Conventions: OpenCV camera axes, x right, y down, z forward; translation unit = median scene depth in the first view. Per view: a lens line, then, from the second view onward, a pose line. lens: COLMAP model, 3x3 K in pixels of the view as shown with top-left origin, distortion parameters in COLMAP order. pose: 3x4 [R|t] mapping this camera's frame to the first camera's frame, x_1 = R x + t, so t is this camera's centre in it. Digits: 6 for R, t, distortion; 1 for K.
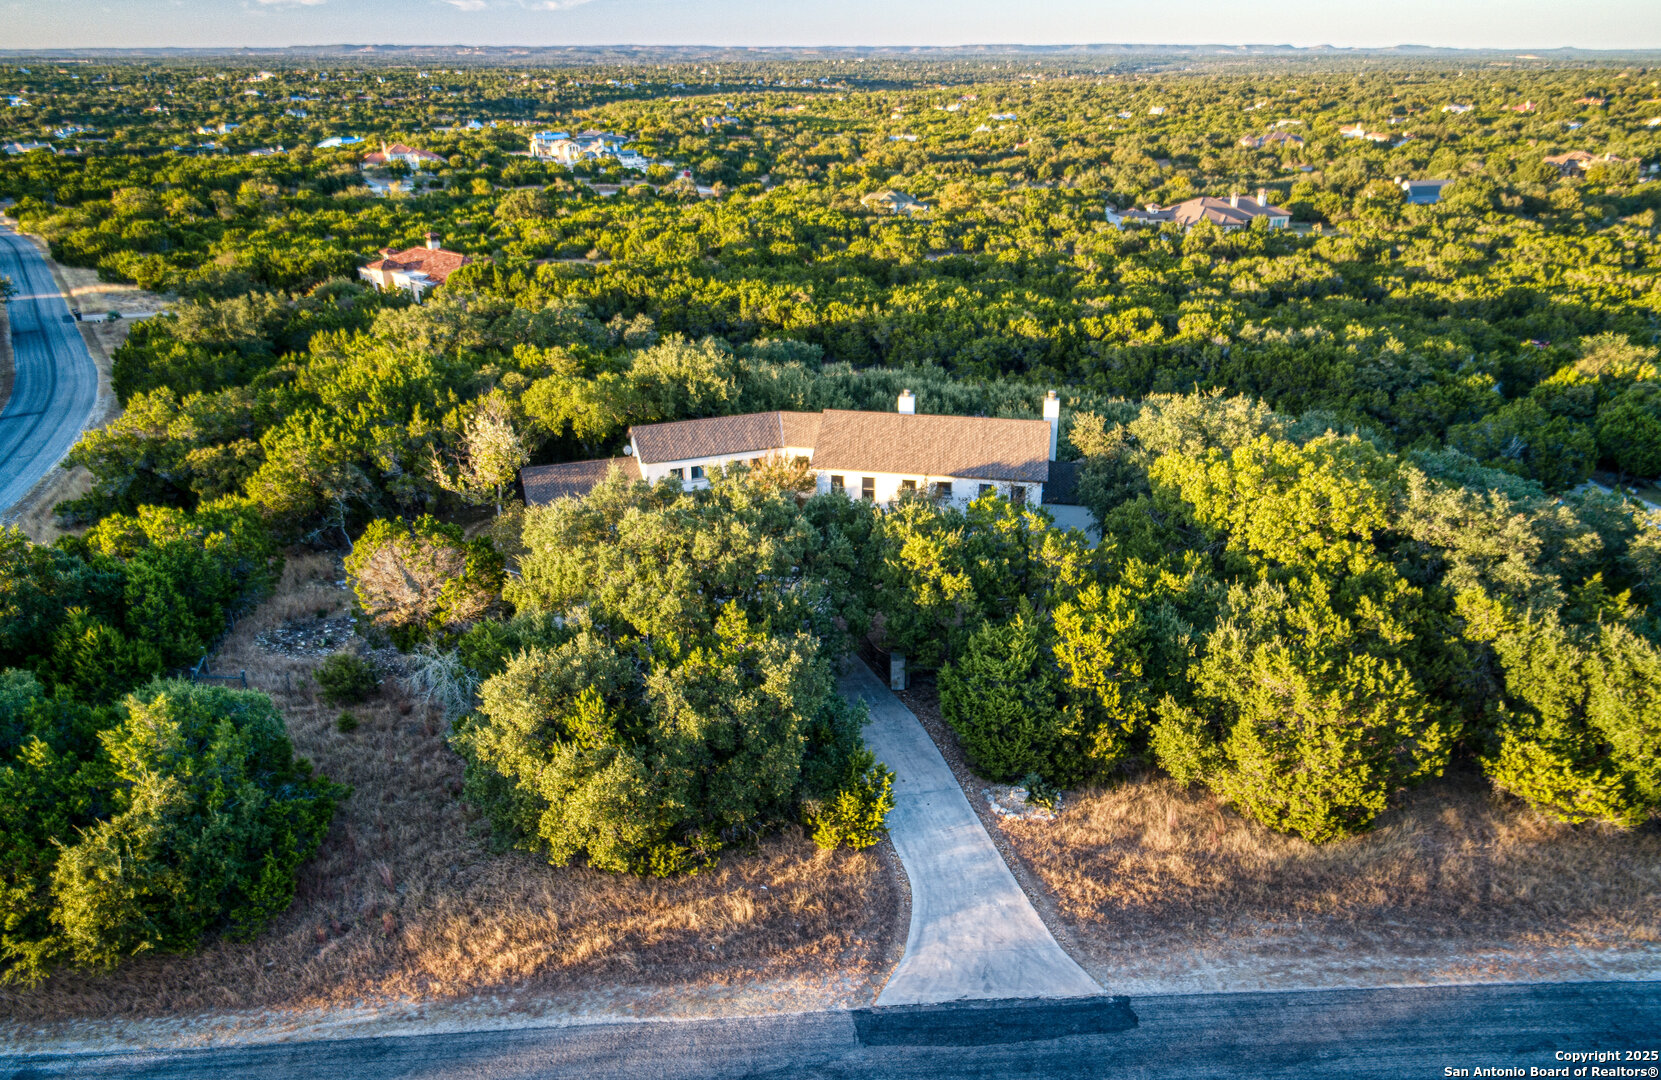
lens RADIAL K [[1143.2, 0, 830.5], [0, 1143.2, 540.0], [0, 0, 1]] dist [0.005268, 0.005603]
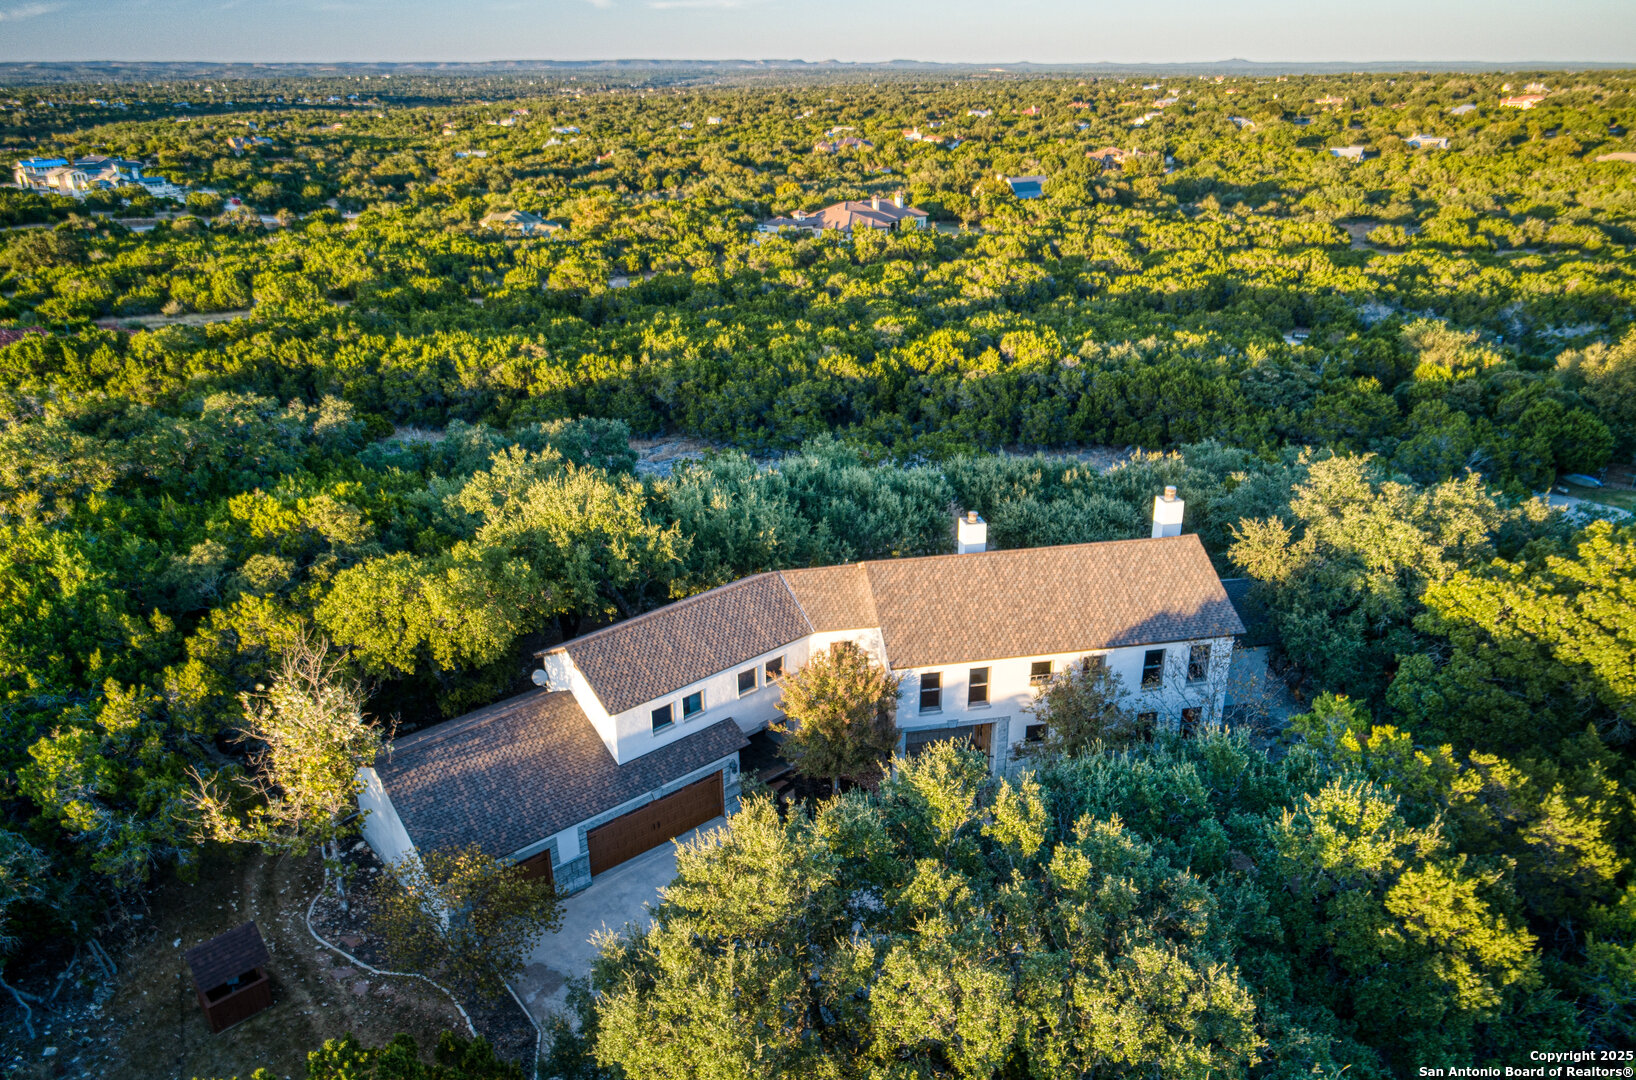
lens RADIAL K [[1125.5, 0, 818.0], [0, 1125.5, 540.0], [0, 0, 1]] dist [0.003663, 0.010242]
pose [[0.934578, -0.143503, 0.325532, -0.050366], [0.145304, 0.989206, 0.018913, -0.031366], [-0.324732, 0.029626, 0.945342, 0.094386]]
